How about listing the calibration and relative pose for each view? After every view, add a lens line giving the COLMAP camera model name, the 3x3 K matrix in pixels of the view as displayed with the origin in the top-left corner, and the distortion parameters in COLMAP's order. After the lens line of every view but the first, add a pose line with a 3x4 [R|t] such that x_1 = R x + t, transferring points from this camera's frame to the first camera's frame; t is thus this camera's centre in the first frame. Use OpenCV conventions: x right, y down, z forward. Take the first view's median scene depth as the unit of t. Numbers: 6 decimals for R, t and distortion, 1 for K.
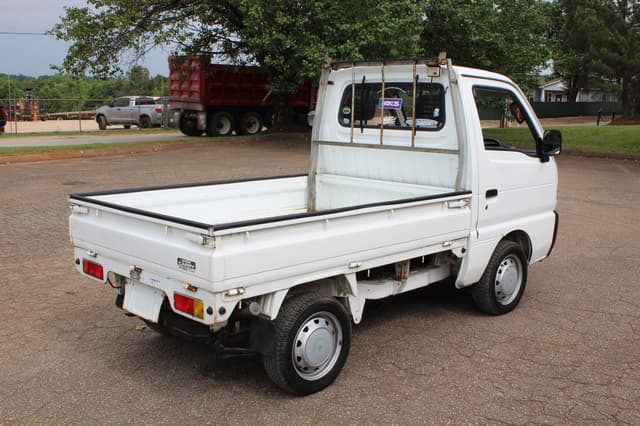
lens RADIAL K [[704.3, 0, 321.4], [0, 704.3, 220.2], [0, 0, 1]] dist [-0.067198, 0.000000]
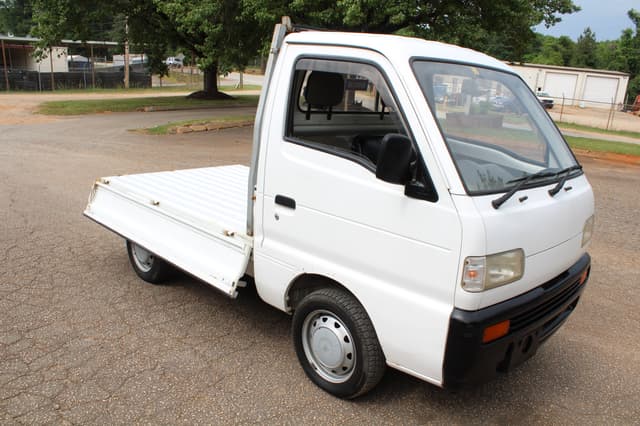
lens RADIAL K [[533.7, 0, 314.4], [0, 533.7, 232.0], [0, 0, 1]] dist [-0.132922, 0.087492]
pose [[-0.007373, 0.268612, -0.963220, 0.735469], [-0.231043, 0.936725, 0.262992, -0.151696], [0.972916, 0.224485, 0.055154, 0.936625]]
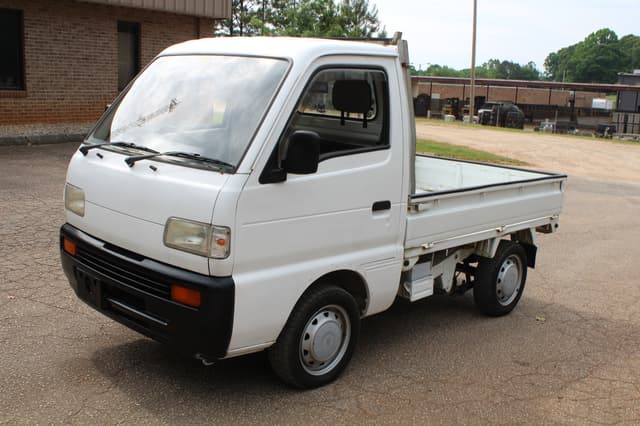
lens RADIAL K [[708.1, 0, 319.2], [0, 708.1, 219.4], [0, 0, 1]] dist [-0.071122, 0.000000]
pose [[-0.997156, -0.064099, -0.039634, 0.117777], [-0.074002, 0.932296, 0.354045, -0.311500], [0.014256, 0.355971, -0.934388, 1.810511]]
